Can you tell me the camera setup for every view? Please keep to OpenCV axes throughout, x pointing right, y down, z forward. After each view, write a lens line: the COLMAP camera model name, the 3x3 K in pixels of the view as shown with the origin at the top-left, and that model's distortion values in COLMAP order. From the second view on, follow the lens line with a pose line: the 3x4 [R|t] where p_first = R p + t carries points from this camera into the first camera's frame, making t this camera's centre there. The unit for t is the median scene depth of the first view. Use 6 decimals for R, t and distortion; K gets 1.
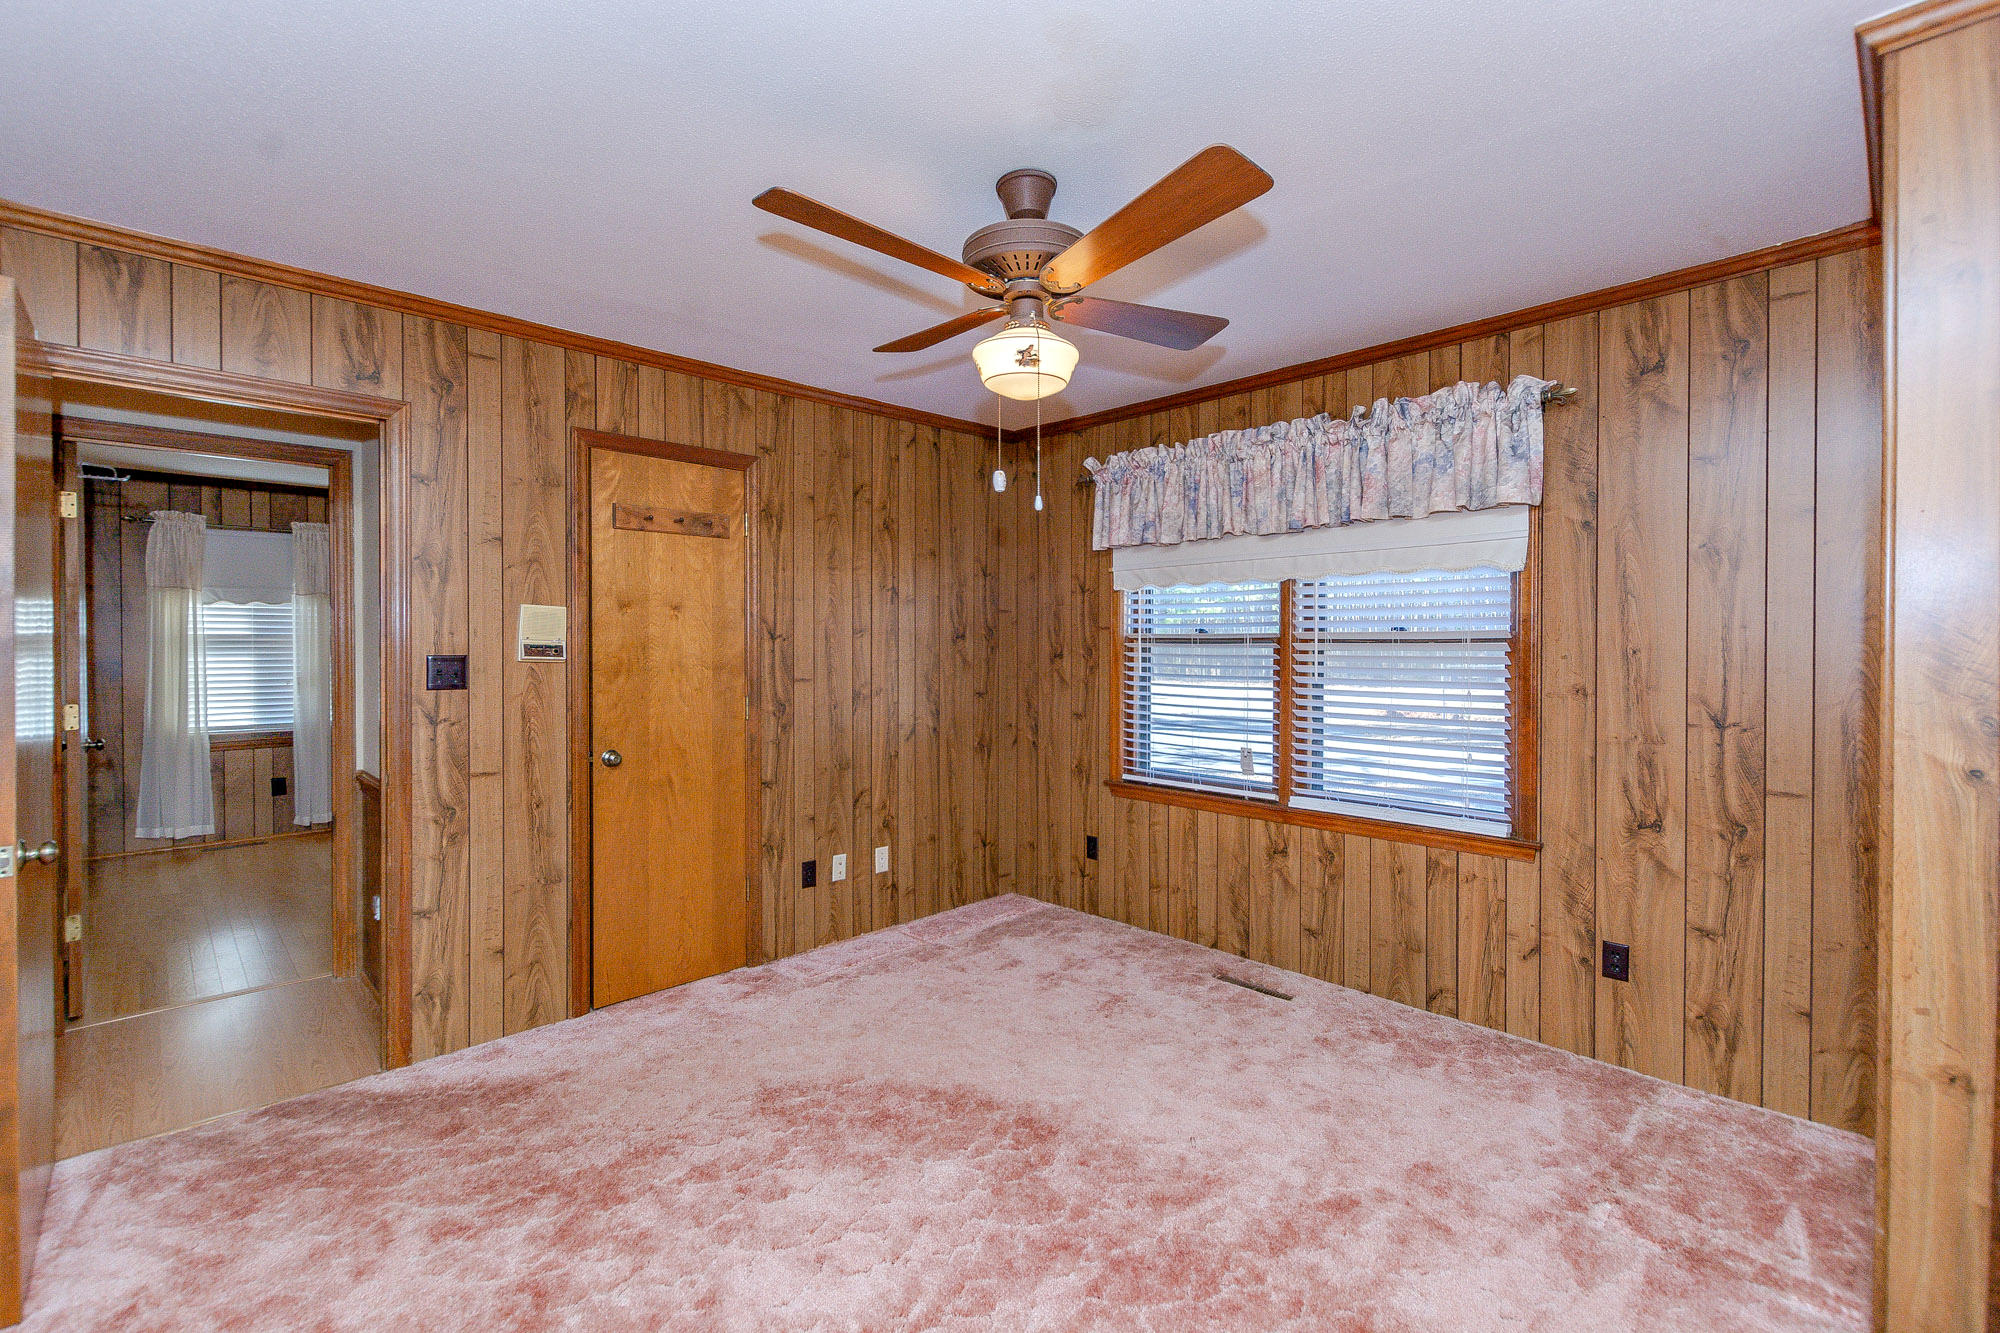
lens RADIAL K [[884.6, 0, 997.7], [0, 884.6, 643.6], [0, 0, 1]] dist [-0.000492, -0.000559]
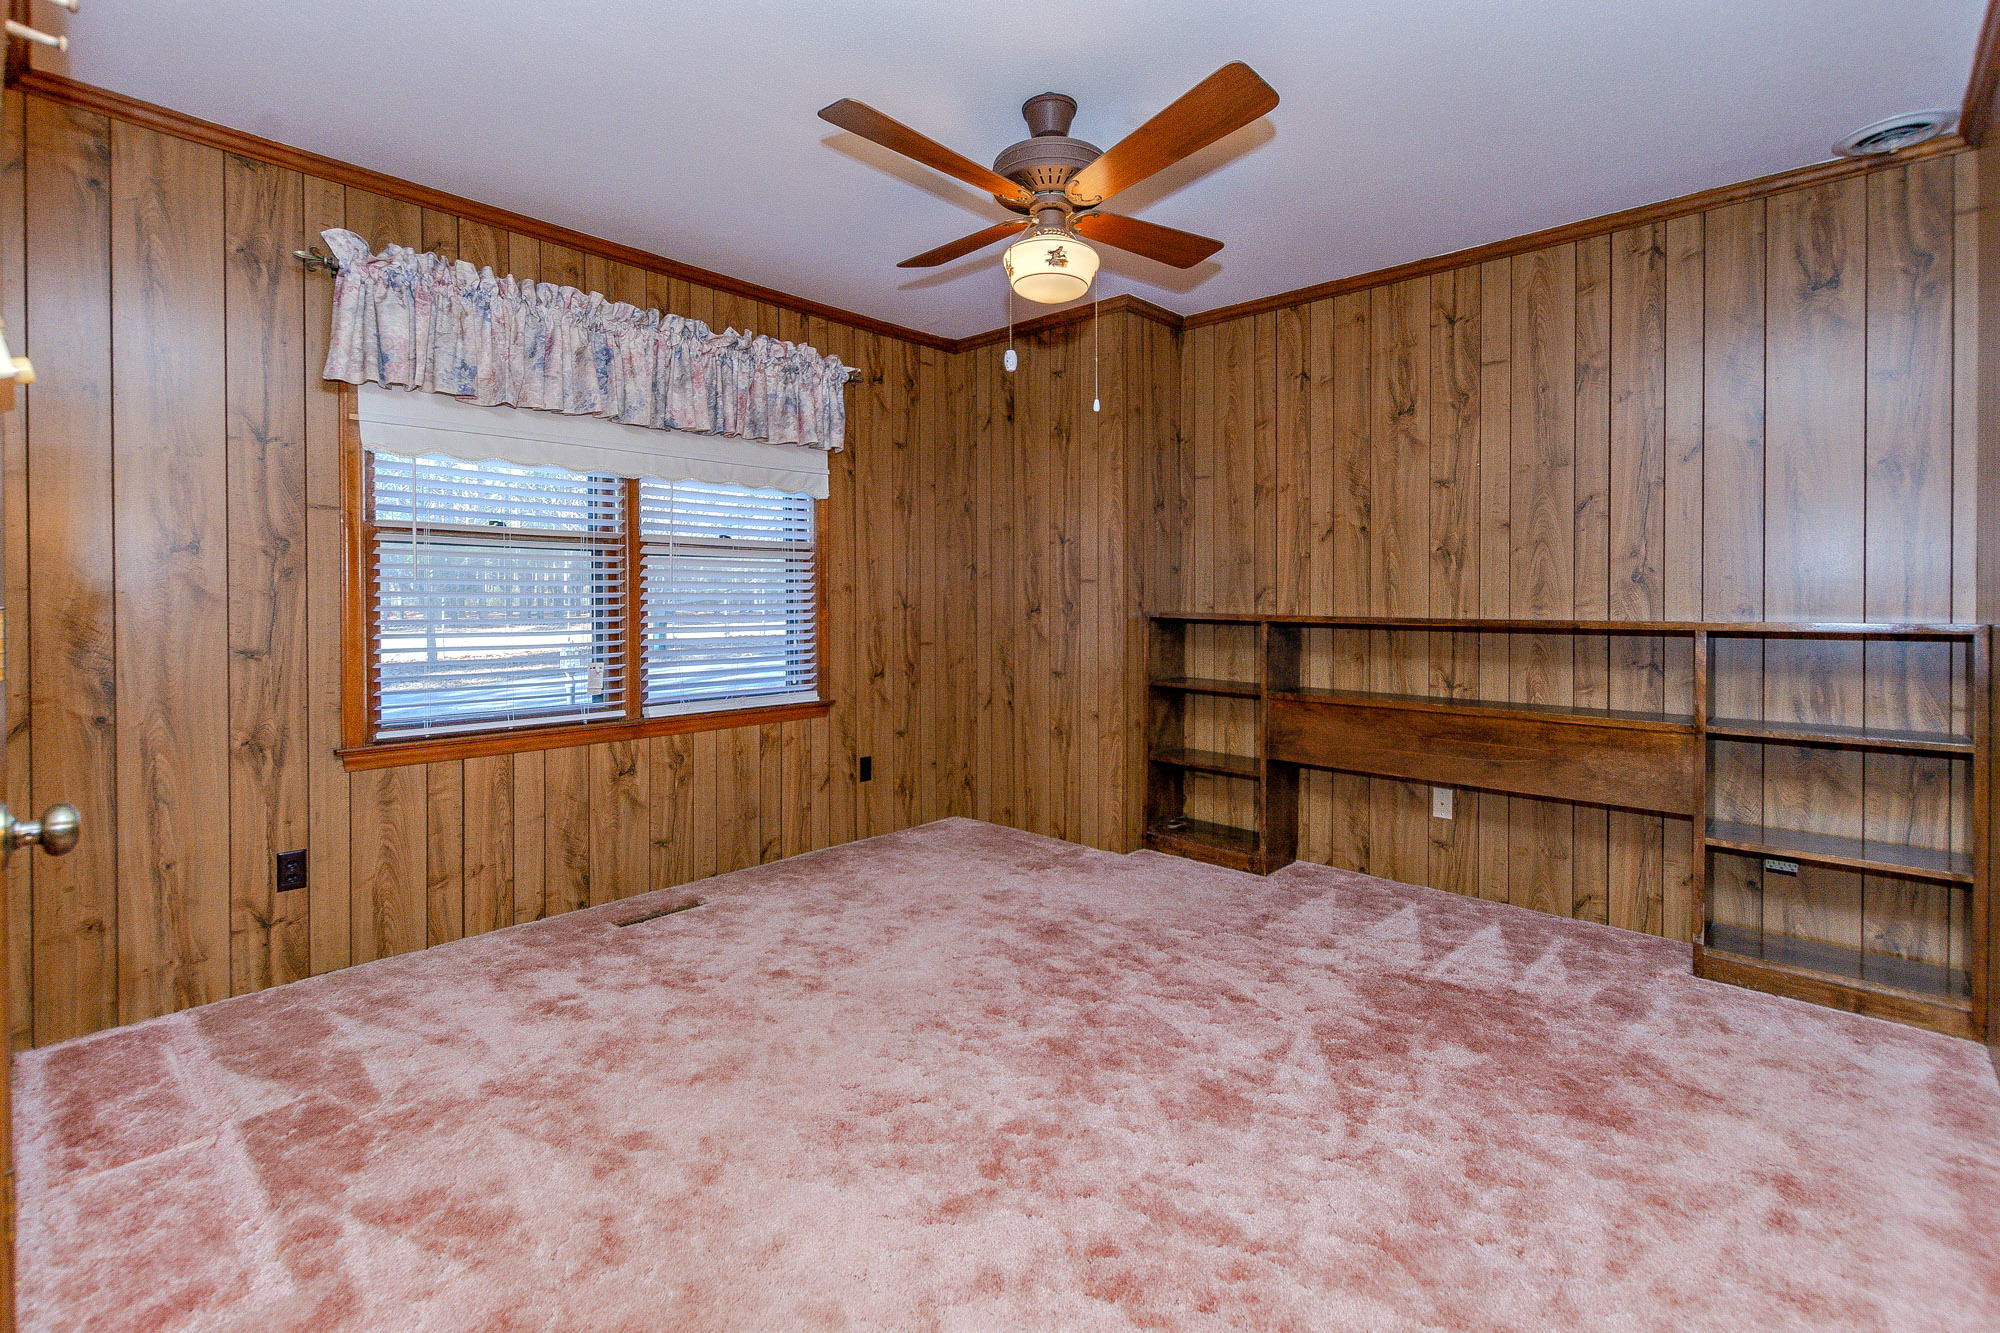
lens RADIAL K [[896.4, 0, 993.7], [0, 896.4, 607.7], [0, 0, 1]] dist [0.002132, 0.000877]
pose [[-0.053760, -0.006063, 0.998535, -0.660925], [0.006659, 0.999957, 0.006430, 0.063888], [-0.998532, 0.006995, -0.053718, 0.696317]]
